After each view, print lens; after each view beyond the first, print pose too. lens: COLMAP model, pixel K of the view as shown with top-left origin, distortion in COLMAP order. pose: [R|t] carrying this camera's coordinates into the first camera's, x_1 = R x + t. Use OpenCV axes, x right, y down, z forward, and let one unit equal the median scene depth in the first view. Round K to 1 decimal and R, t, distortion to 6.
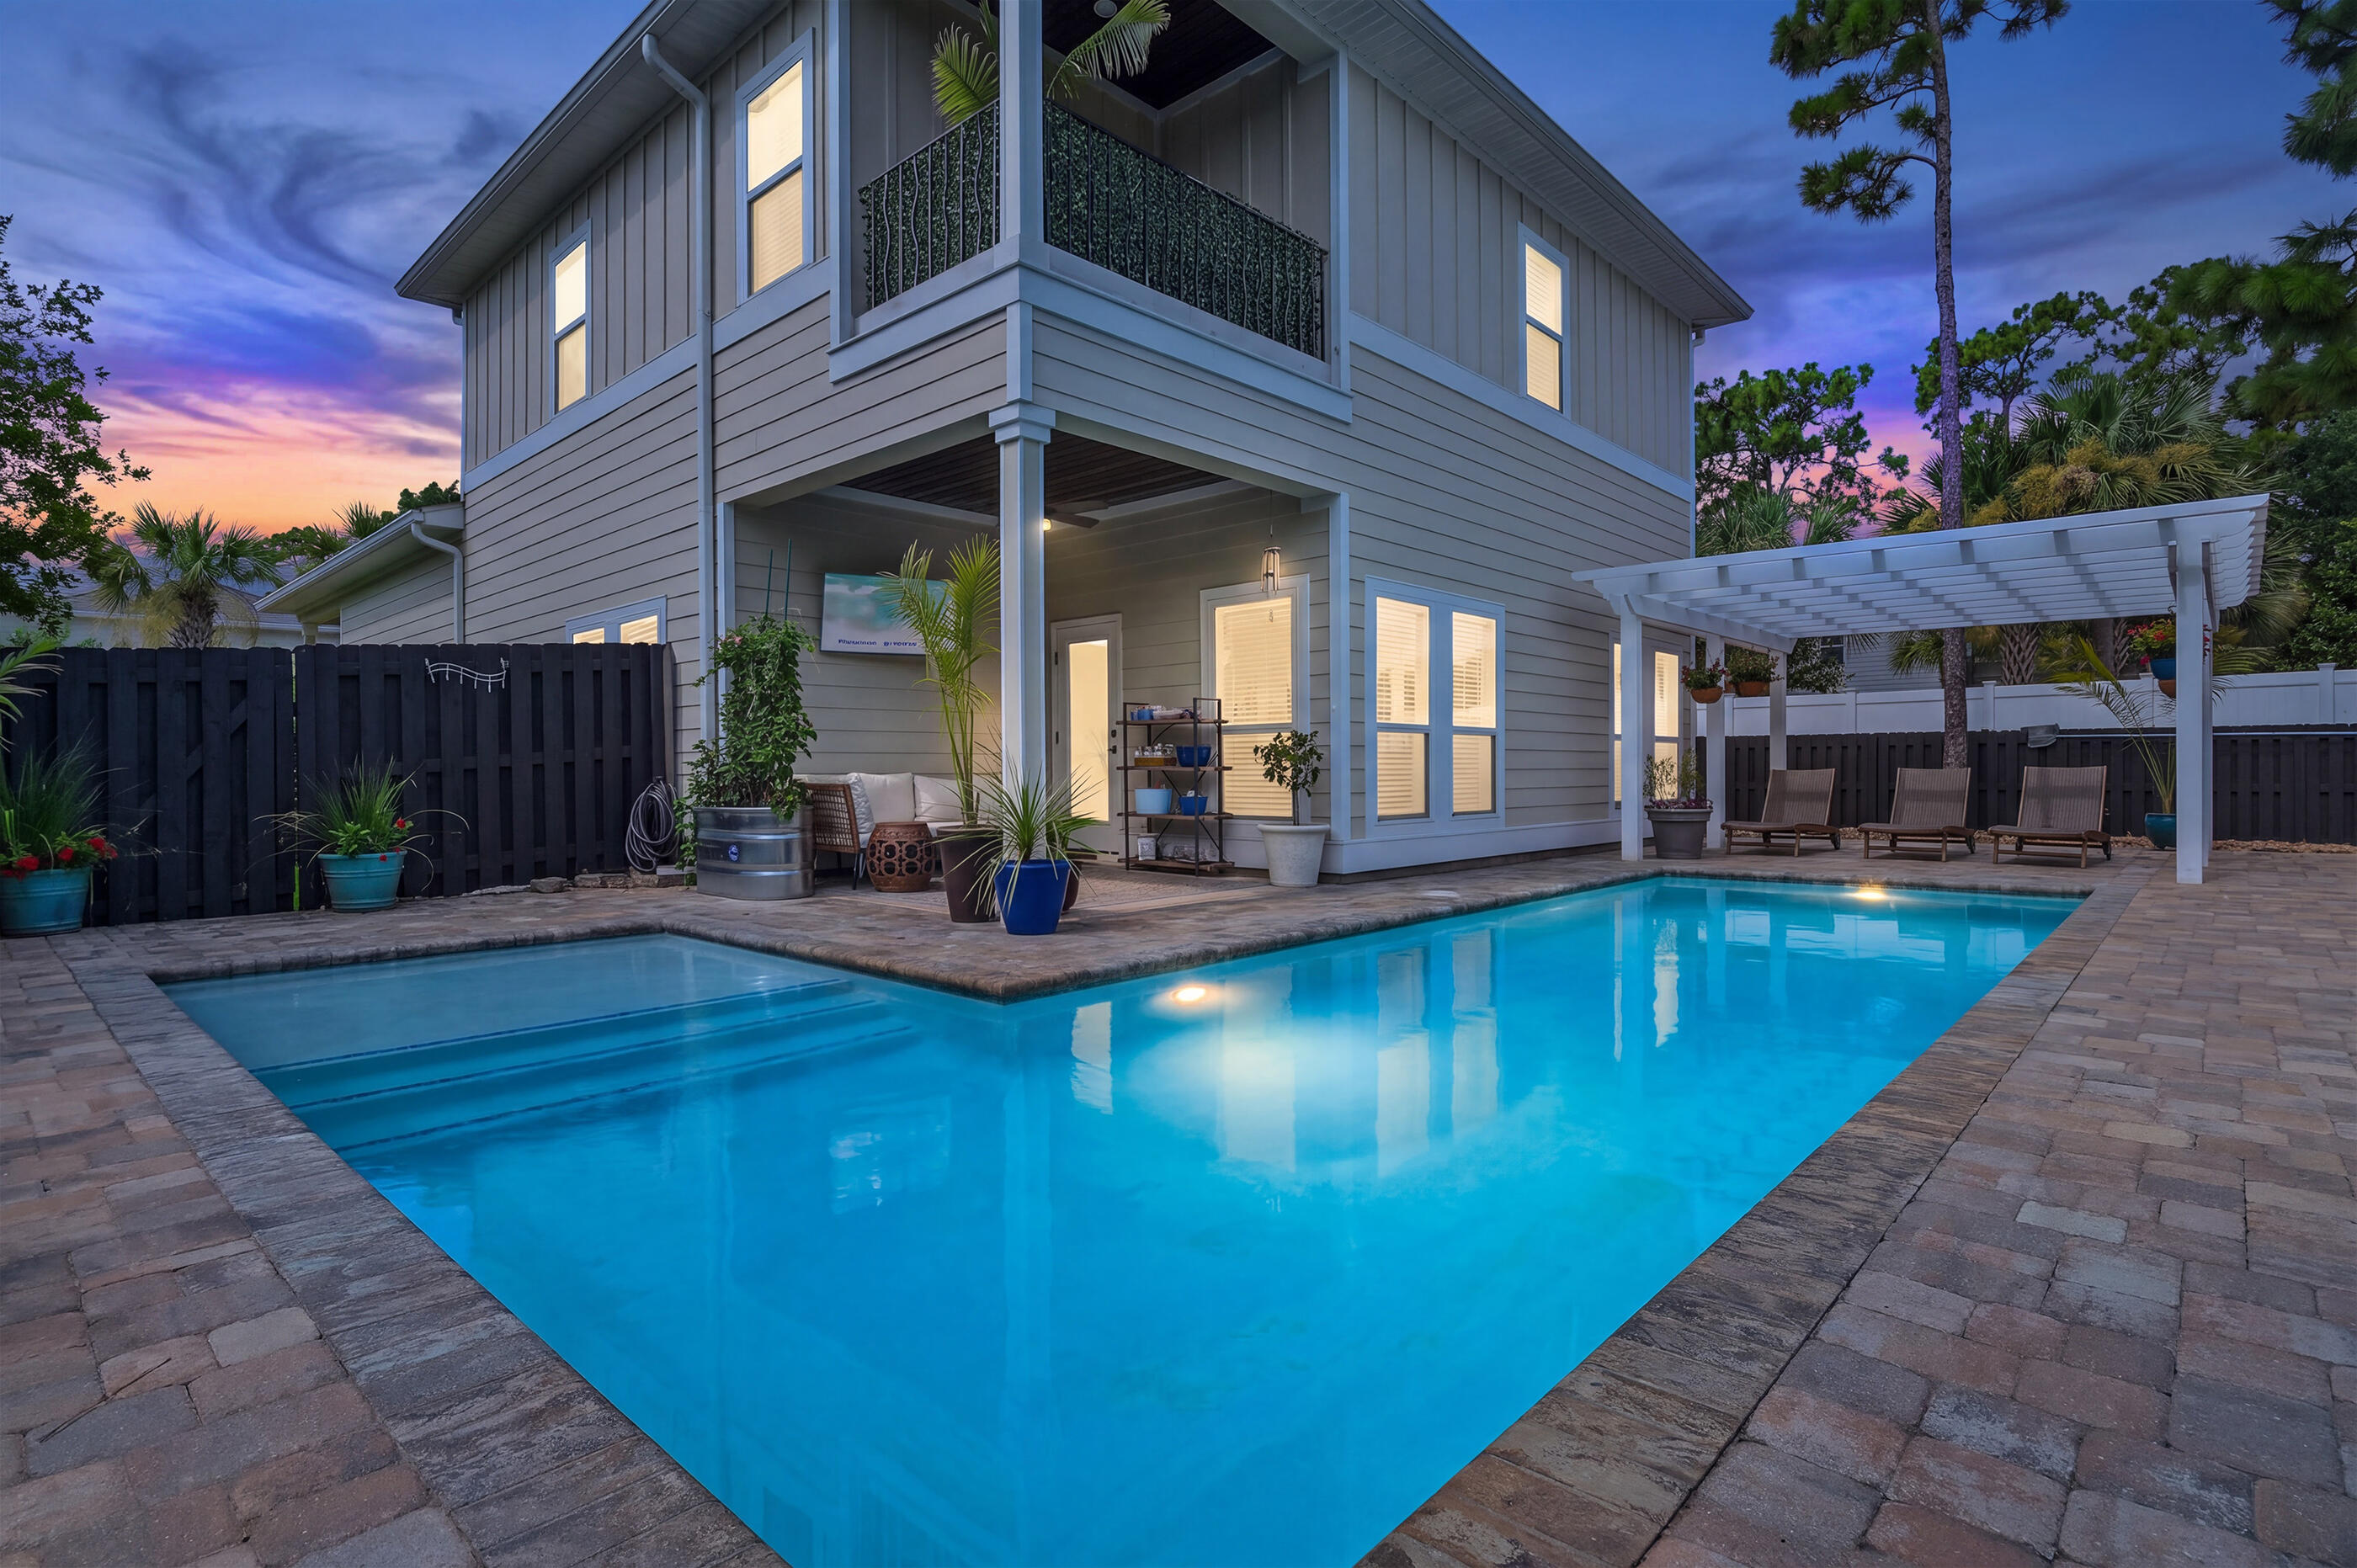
lens RADIAL K [[1148.1, 0, 1175.7], [0, 1148.1, 772.5], [0, 0, 1]] dist [-0.021453, 0.000867]
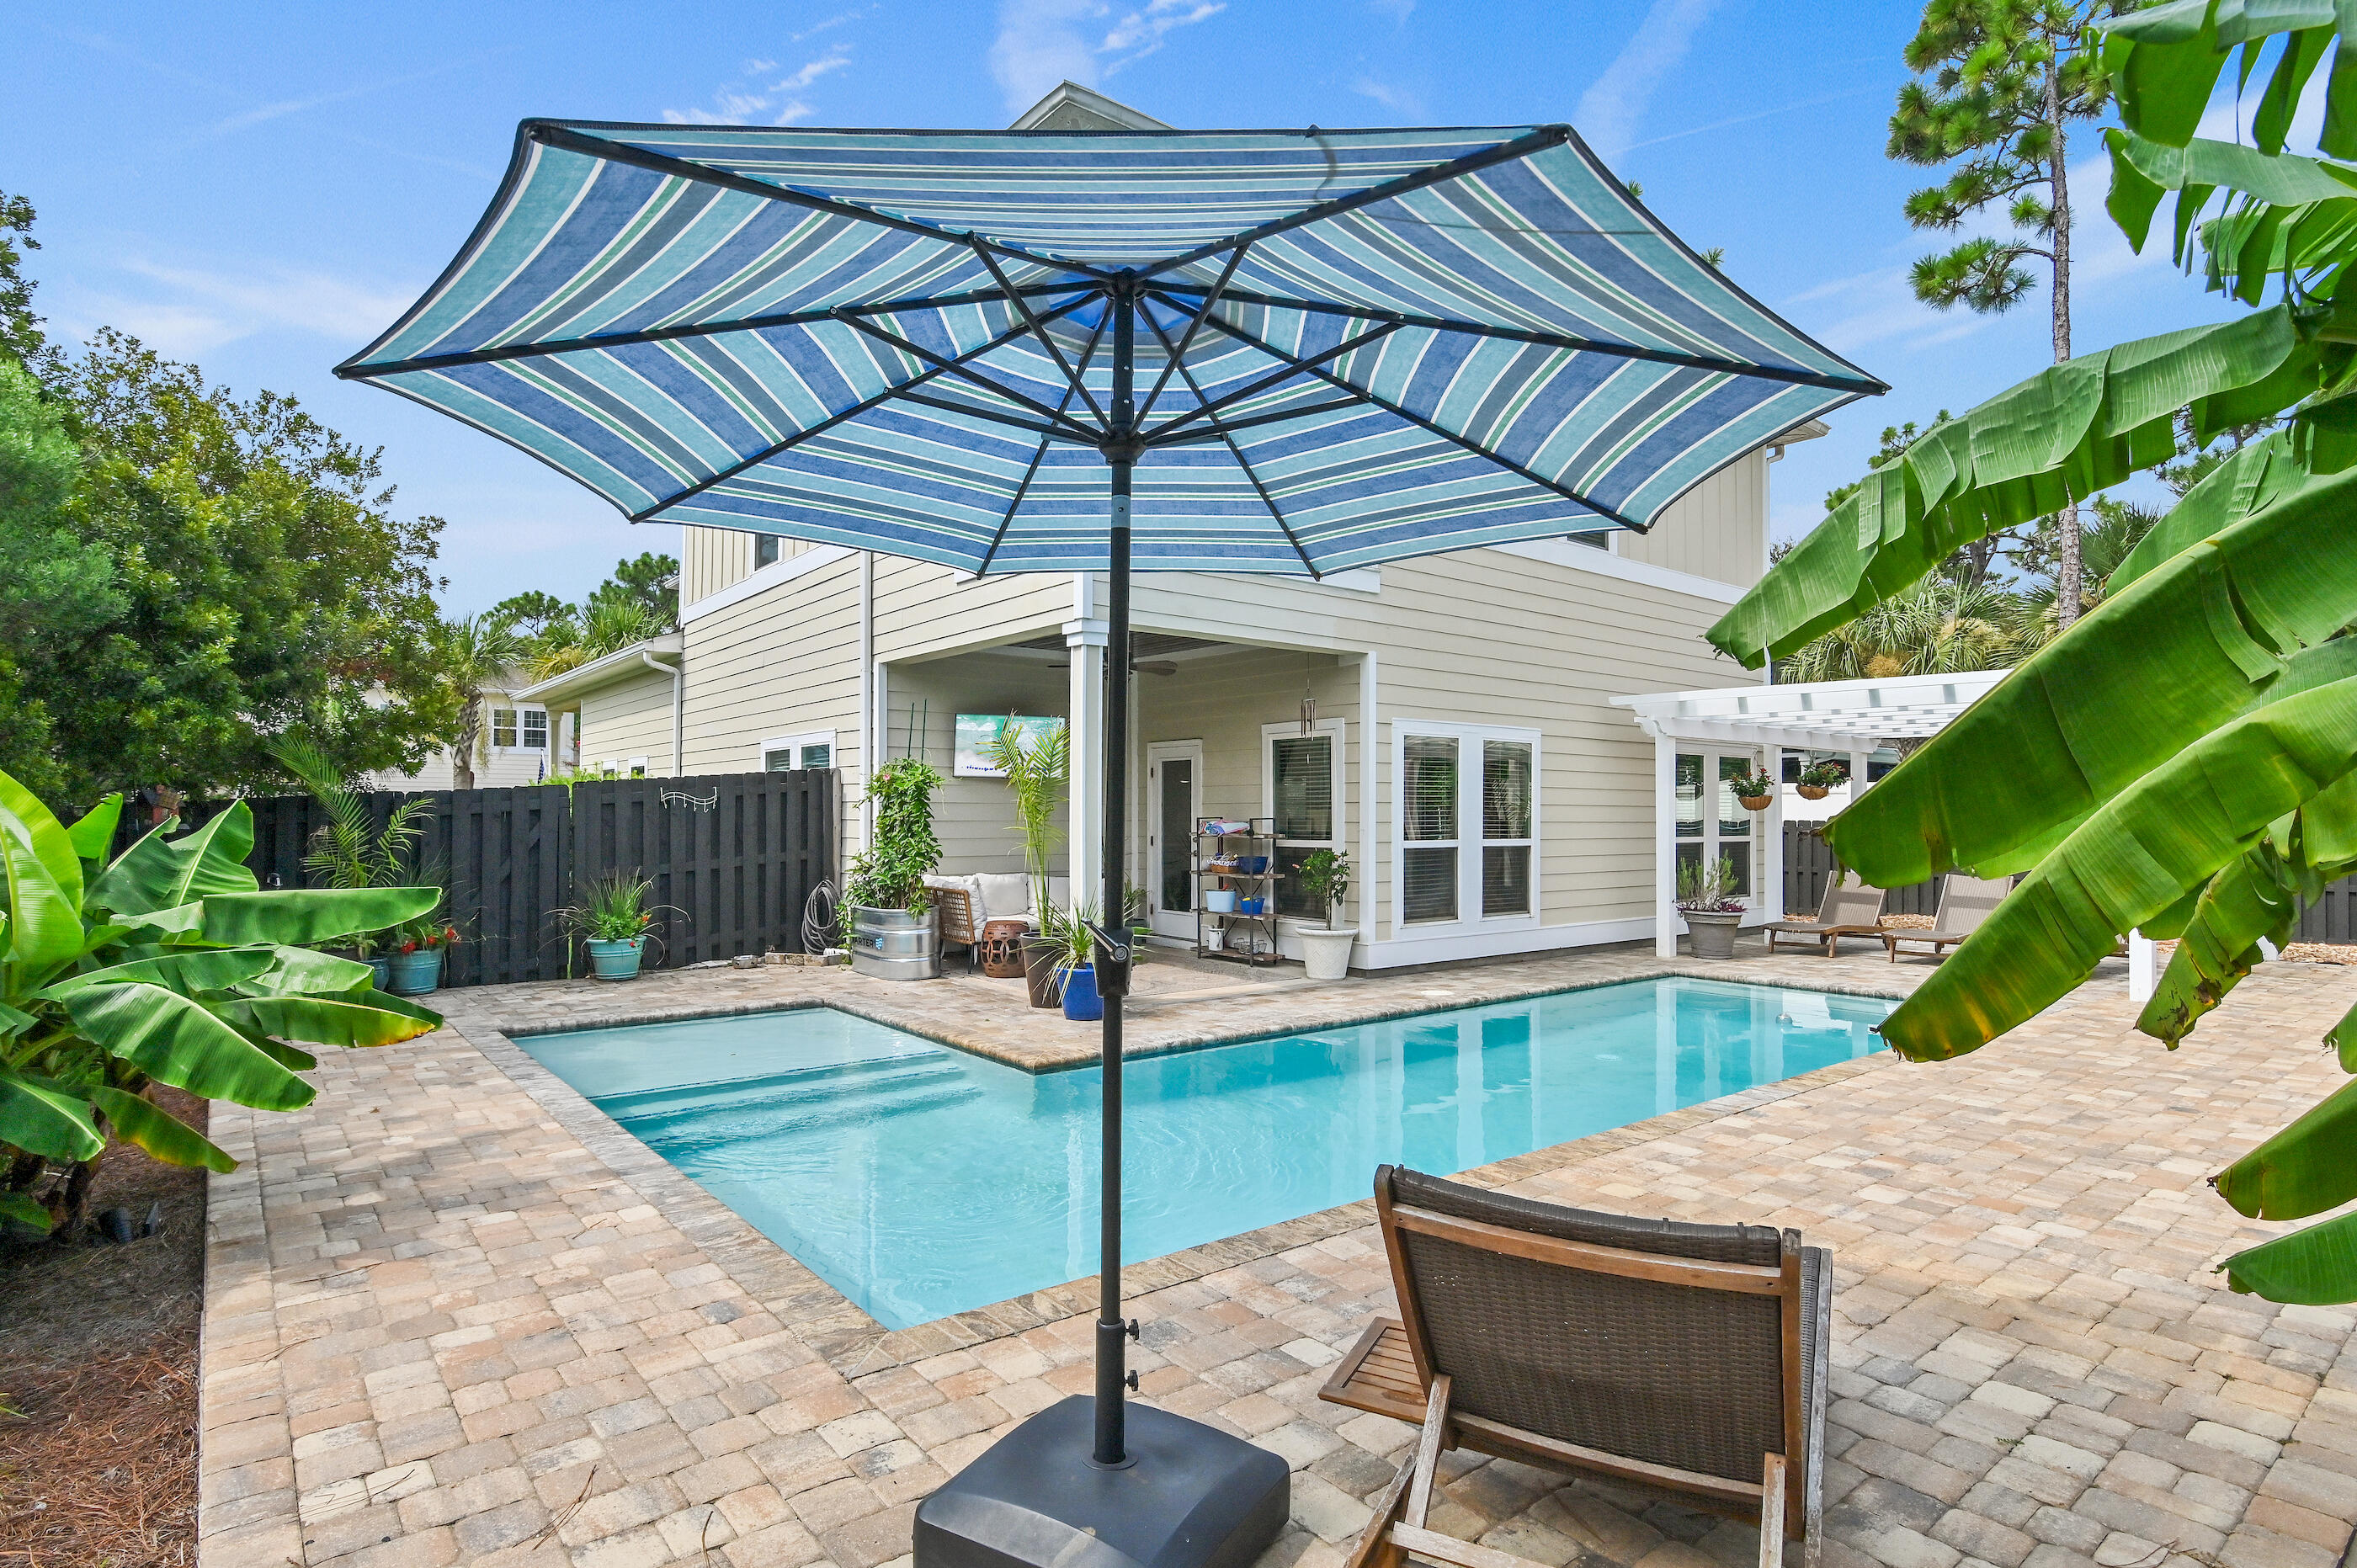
lens RADIAL K [[1198.3, 0, 1181.8], [0, 1198.3, 792.9], [0, 0, 1]] dist [-0.015604, 0.000235]
pose [[0.988742, 0.008563, -0.149386, 0.153393], [-0.011338, 0.999778, -0.017736, -0.079108], [0.149201, 0.019230, 0.988620, -0.293780]]
